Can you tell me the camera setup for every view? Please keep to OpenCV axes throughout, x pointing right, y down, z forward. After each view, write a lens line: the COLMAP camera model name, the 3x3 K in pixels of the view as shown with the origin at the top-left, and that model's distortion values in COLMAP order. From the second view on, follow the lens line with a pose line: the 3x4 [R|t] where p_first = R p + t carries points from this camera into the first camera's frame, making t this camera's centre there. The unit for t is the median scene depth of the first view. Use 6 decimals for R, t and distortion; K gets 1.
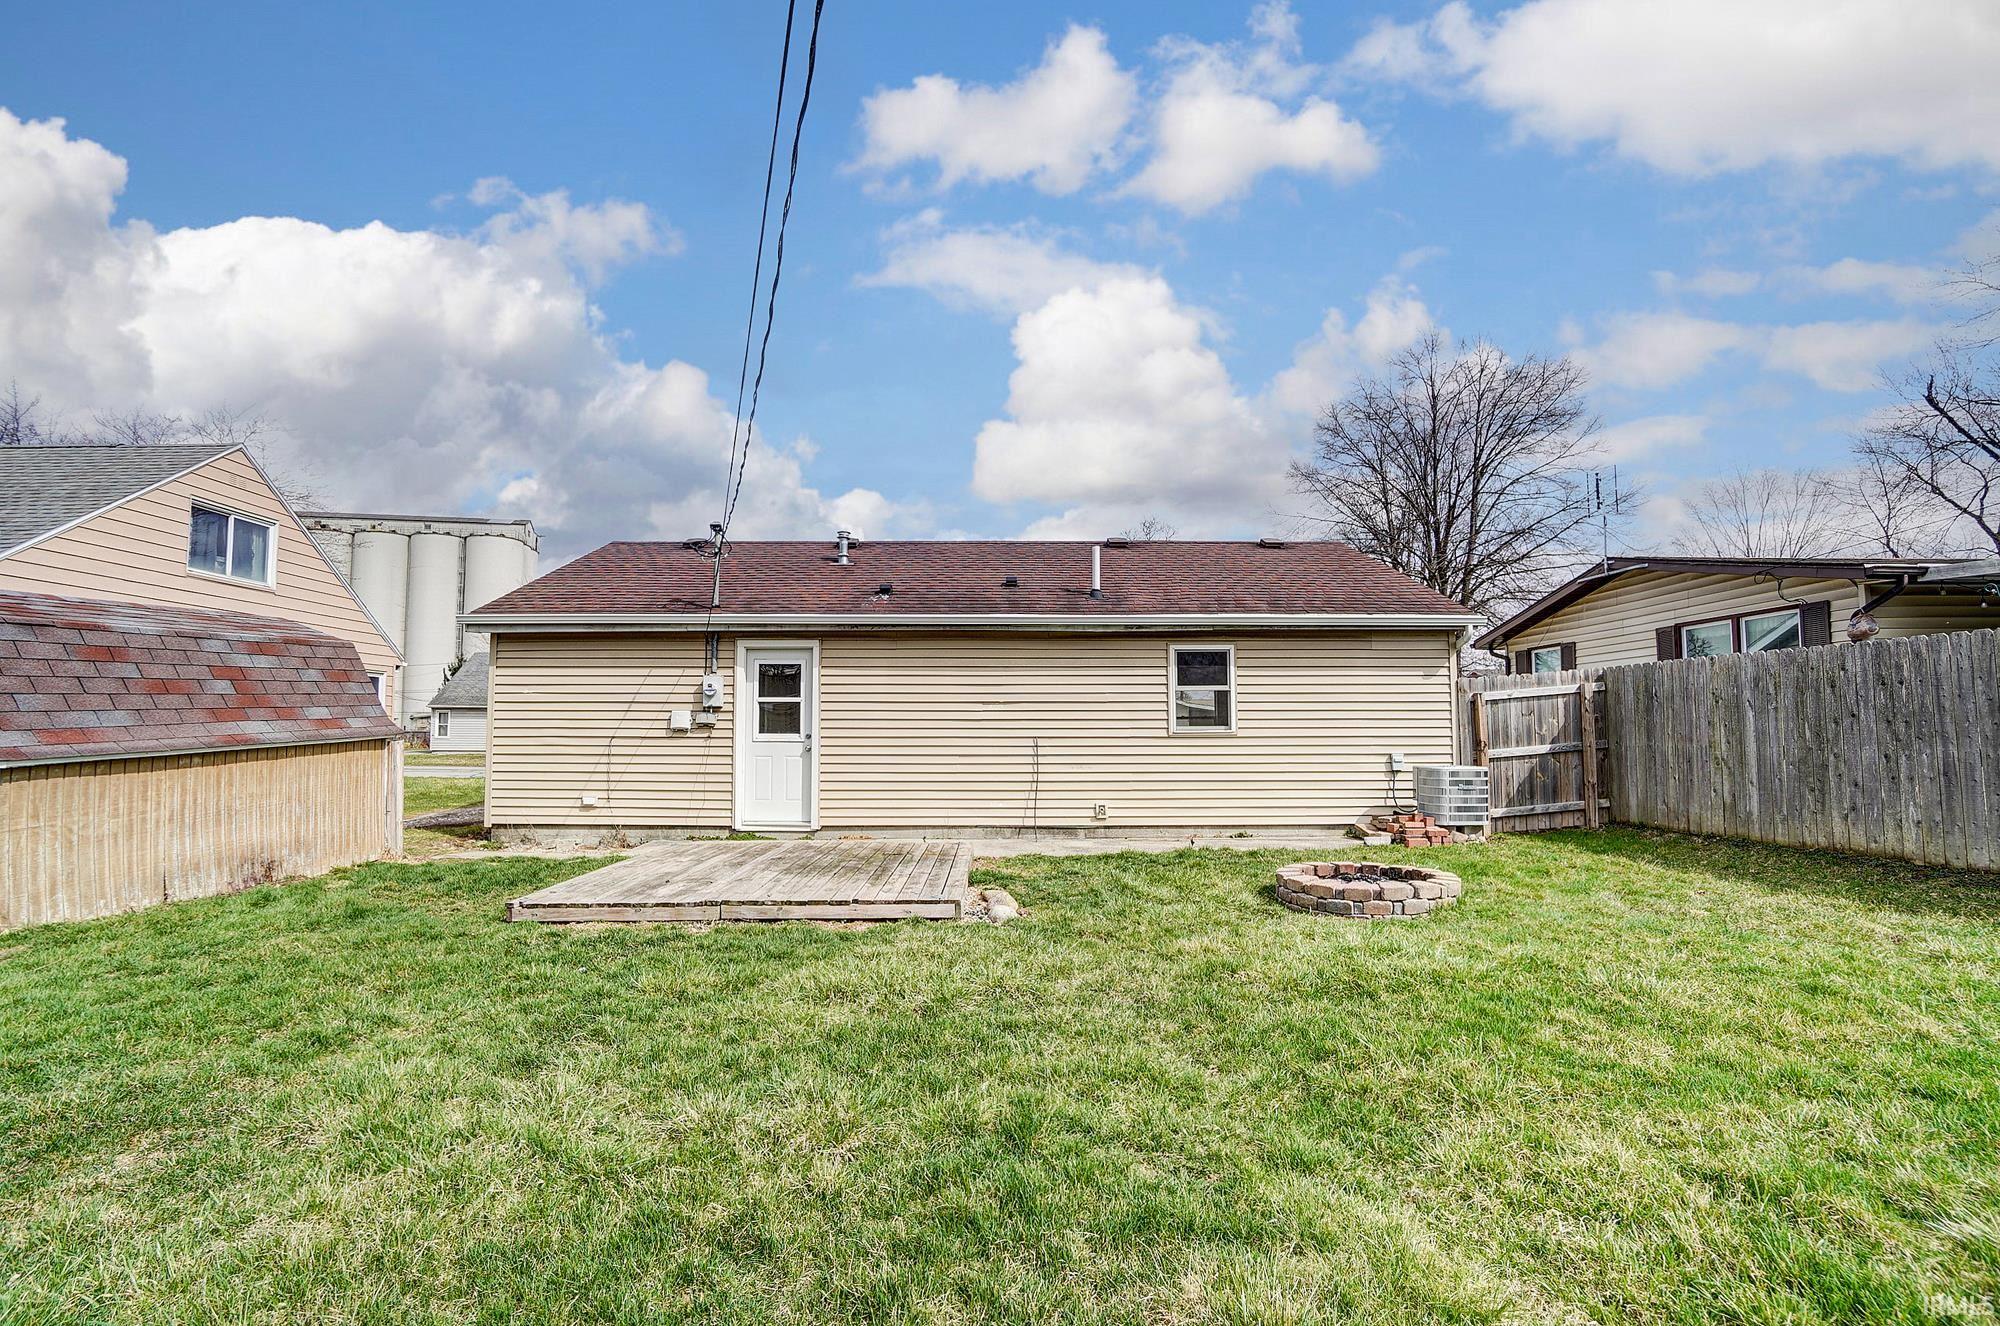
lens RADIAL K [[896.5, 0, 984.0], [0, 896.5, 665.9], [0, 0, 1]] dist [-0.052261, 0.017015]
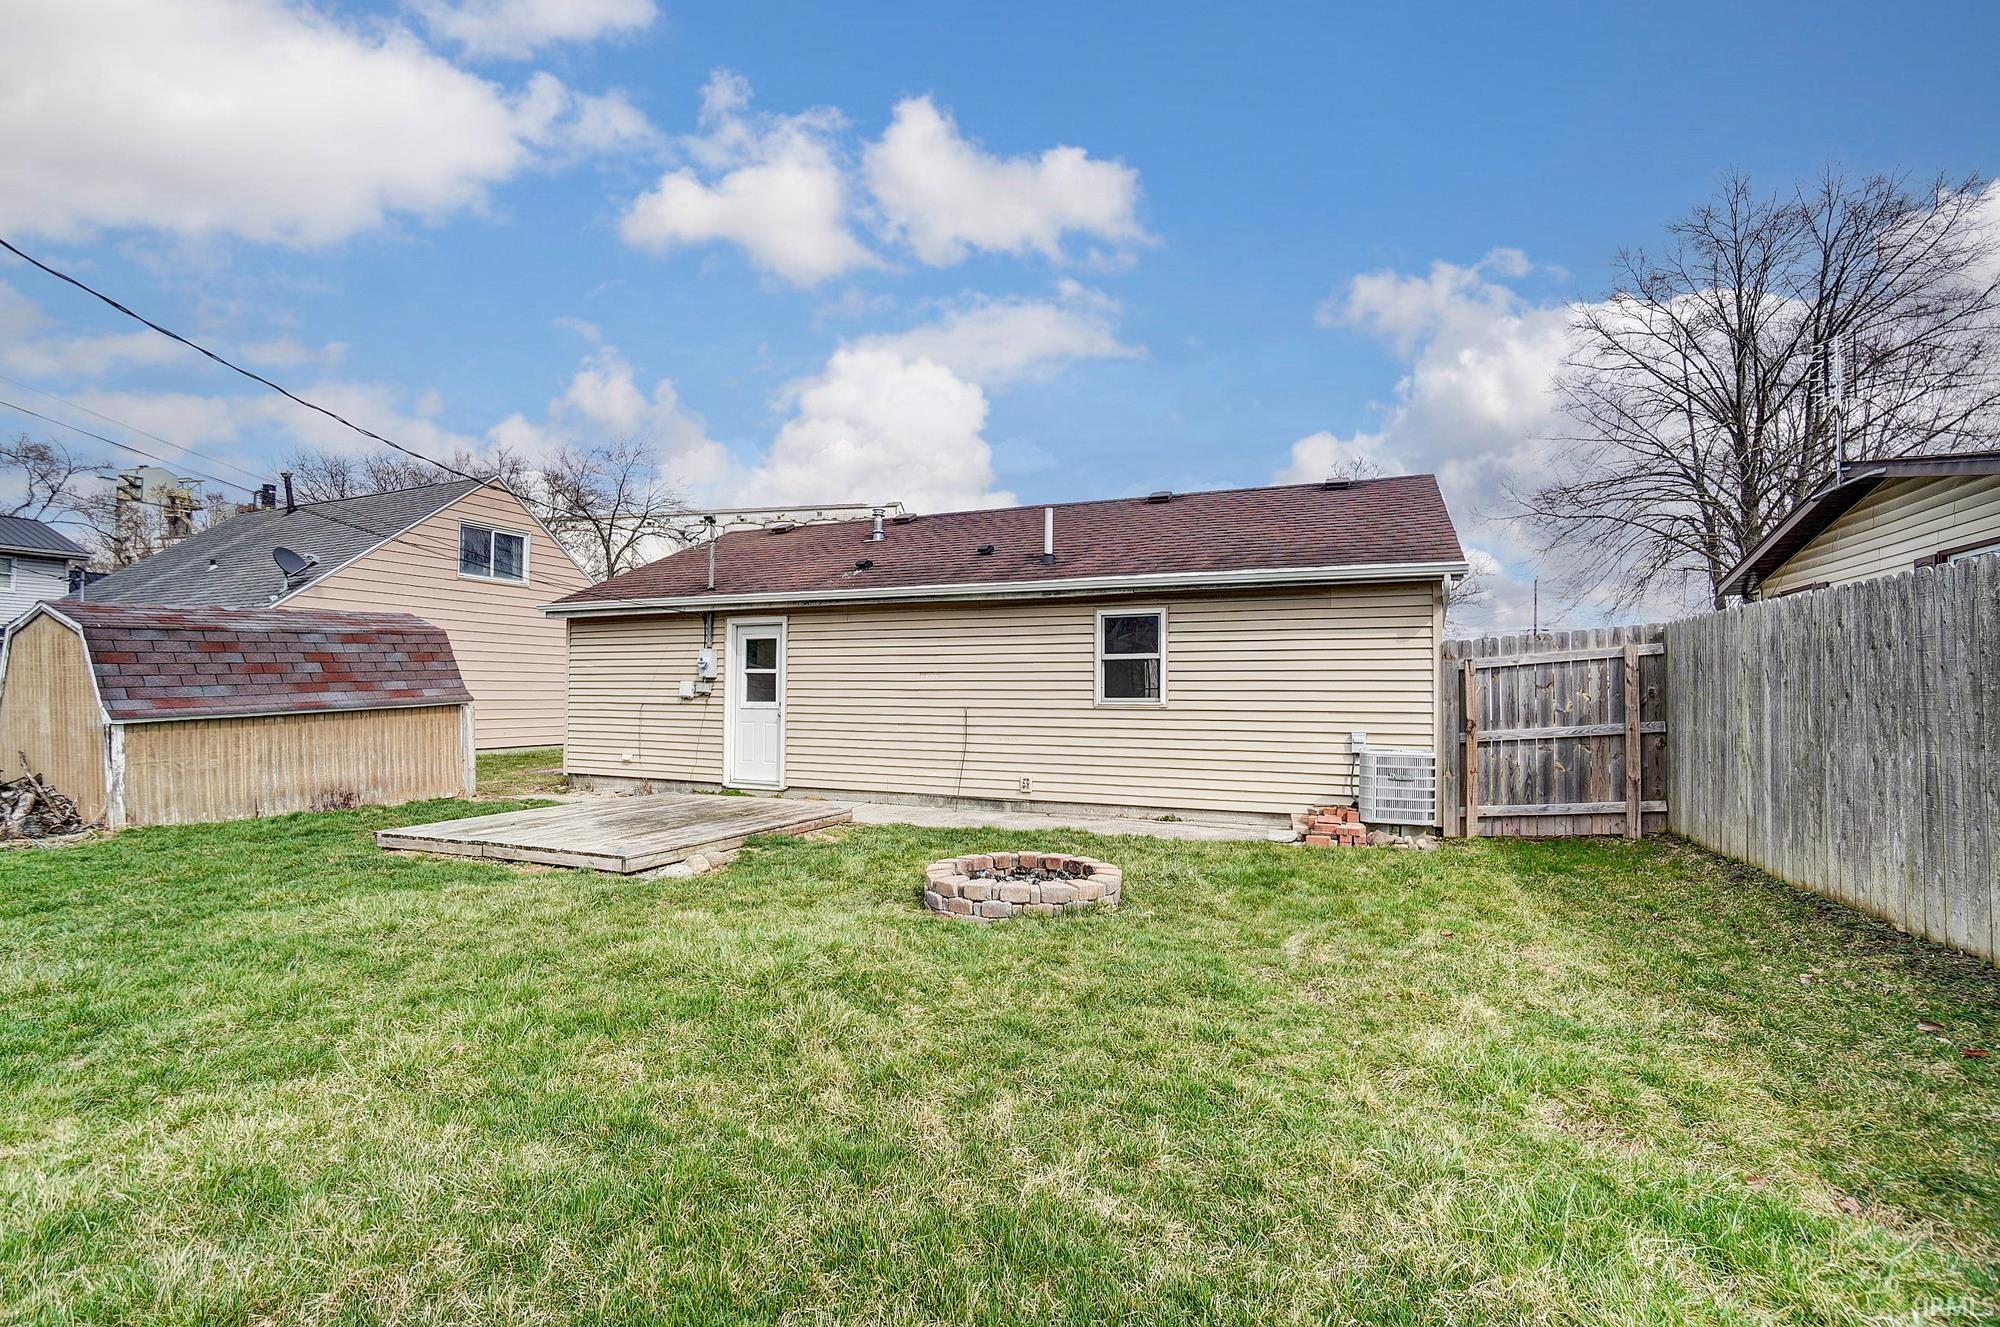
lens RADIAL K [[896.5, 0, 981.1], [0, 896.5, 656.8], [0, 0, 1]] dist [-0.052261, 0.017015]
pose [[0.916391, -0.011270, -0.400126, 0.475910], [0.024799, 0.999282, 0.028650, -0.004777], [0.399516, -0.036177, 0.916012, 0.099175]]
